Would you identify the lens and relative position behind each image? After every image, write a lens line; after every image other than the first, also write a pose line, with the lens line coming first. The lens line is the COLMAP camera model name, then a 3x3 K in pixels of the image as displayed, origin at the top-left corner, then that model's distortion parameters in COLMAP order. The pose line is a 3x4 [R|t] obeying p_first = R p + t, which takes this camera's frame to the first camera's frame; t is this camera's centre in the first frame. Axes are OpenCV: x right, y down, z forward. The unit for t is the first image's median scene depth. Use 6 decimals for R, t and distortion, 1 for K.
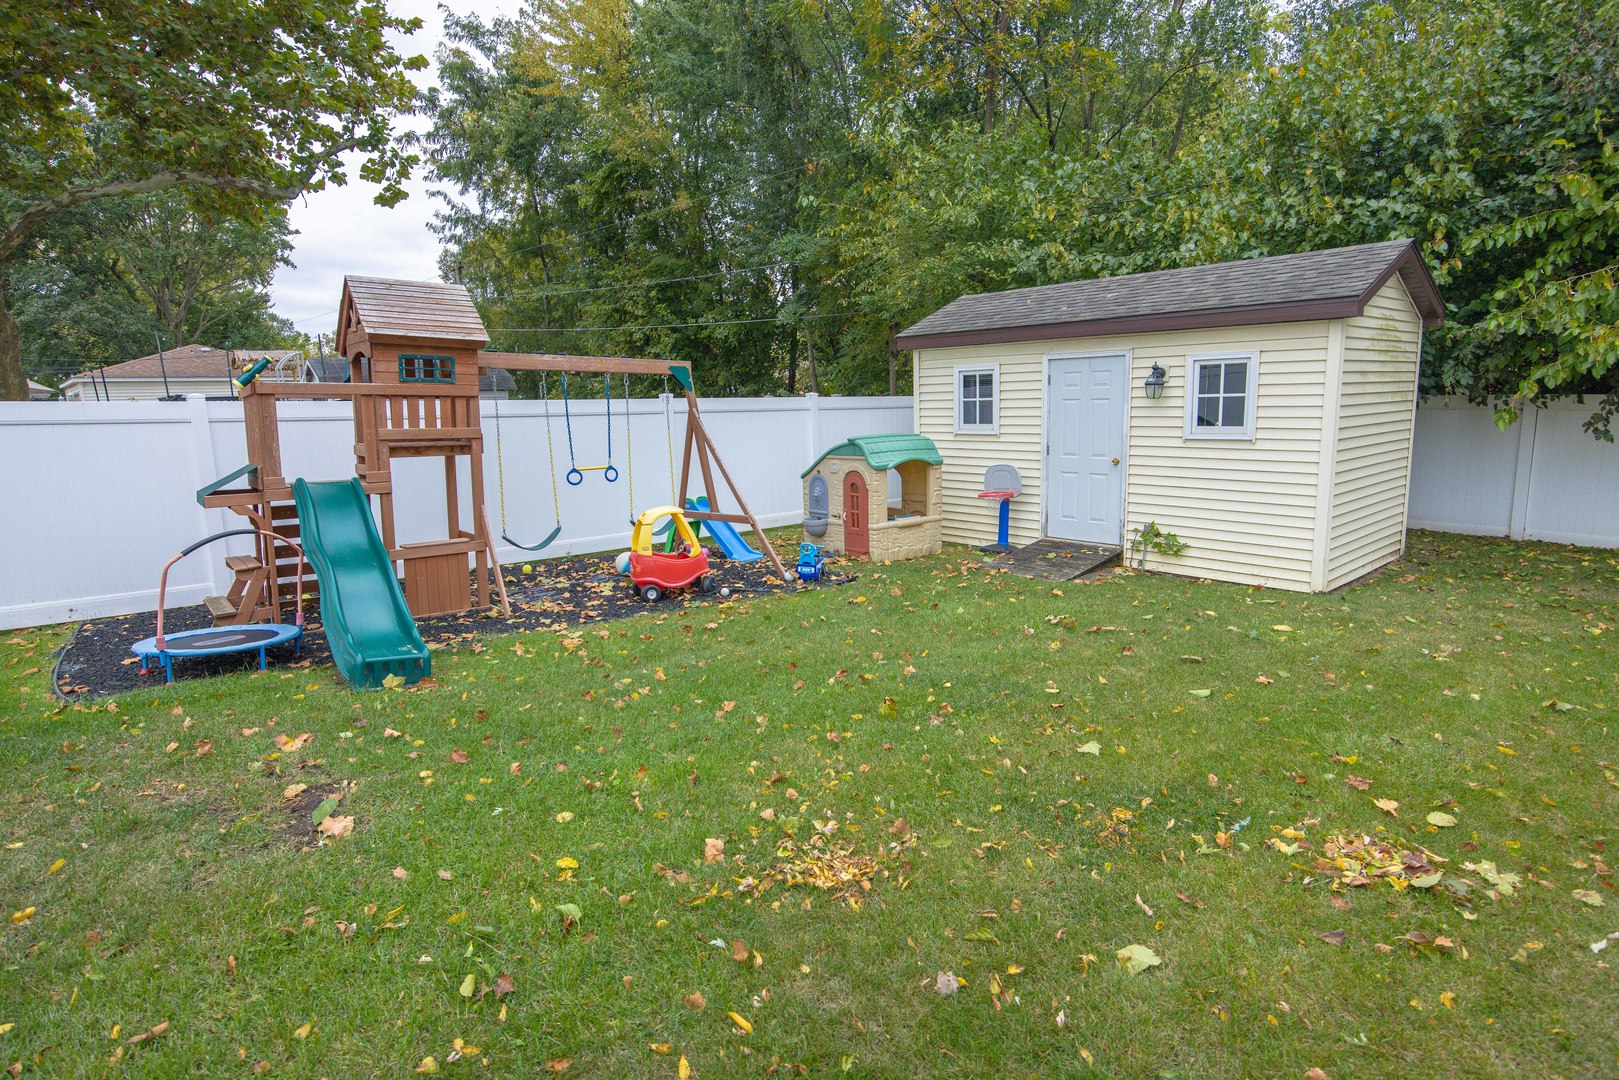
lens RADIAL K [[876.9, 0, 809.5], [0, 876.9, 540.0], [0, 0, 1]] dist [-0.000373, -0.000044]
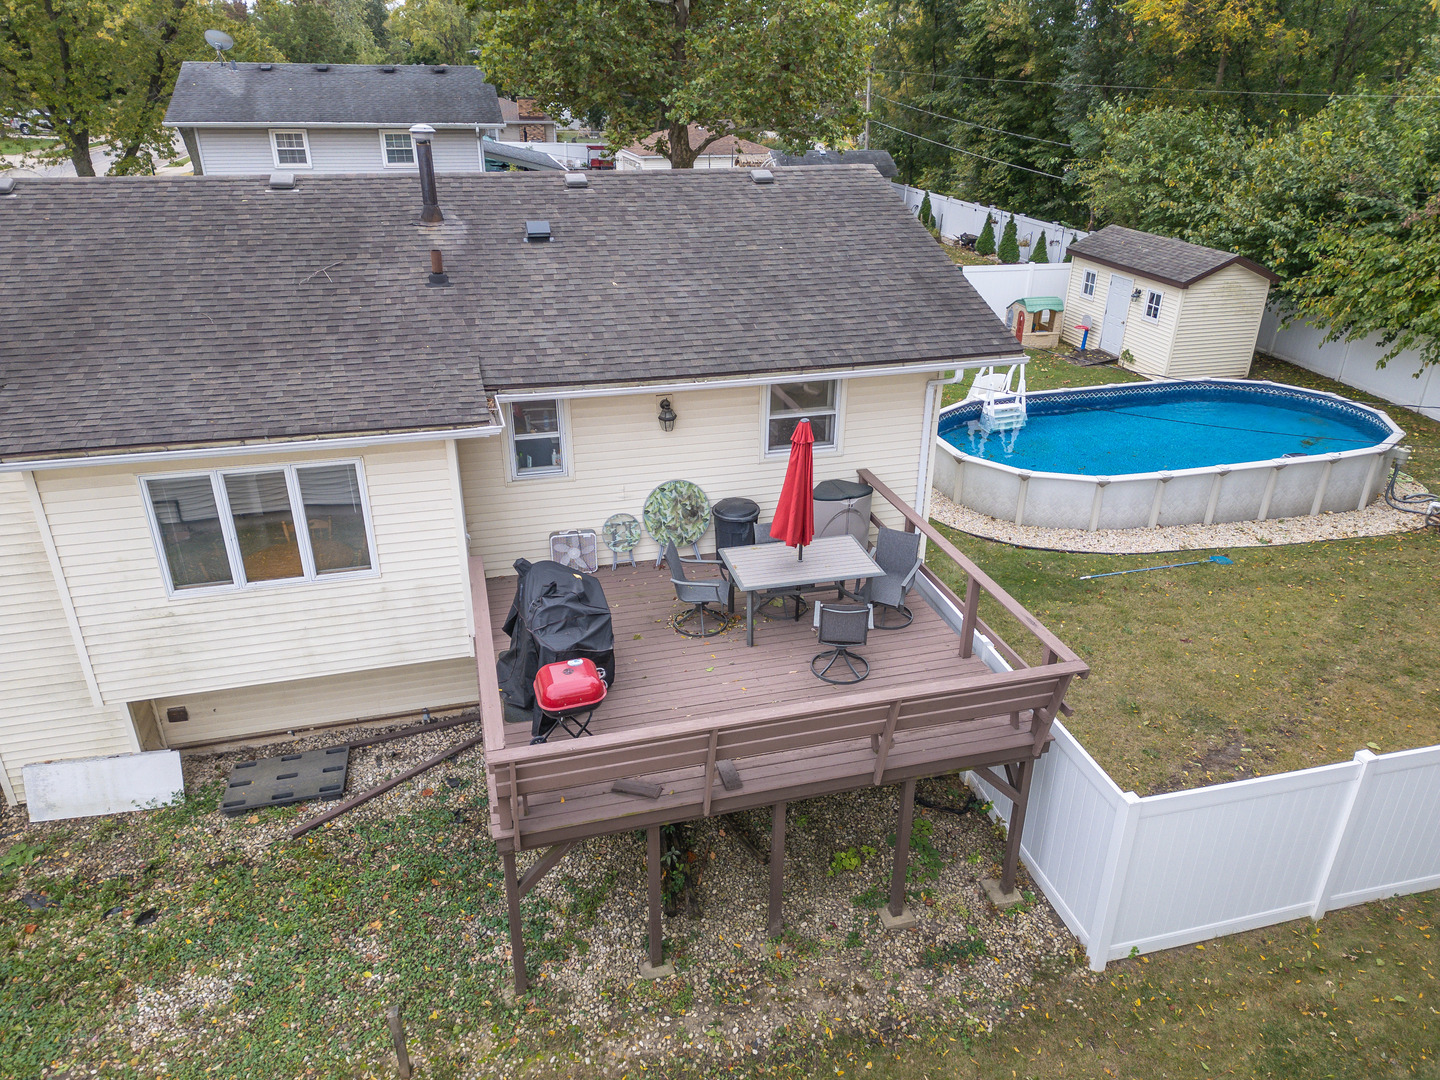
lens RADIAL K [[1012.6, 0, 720.0], [0, 1012.6, 540.0], [0, 0, 1]] dist [-0.012731, -0.002629]
pose [[0.890423, 0.223244, -0.396622, 0.573826], [-0.107759, 0.950070, 0.292840, -0.208390], [0.442194, -0.218012, 0.870020, -2.055714]]
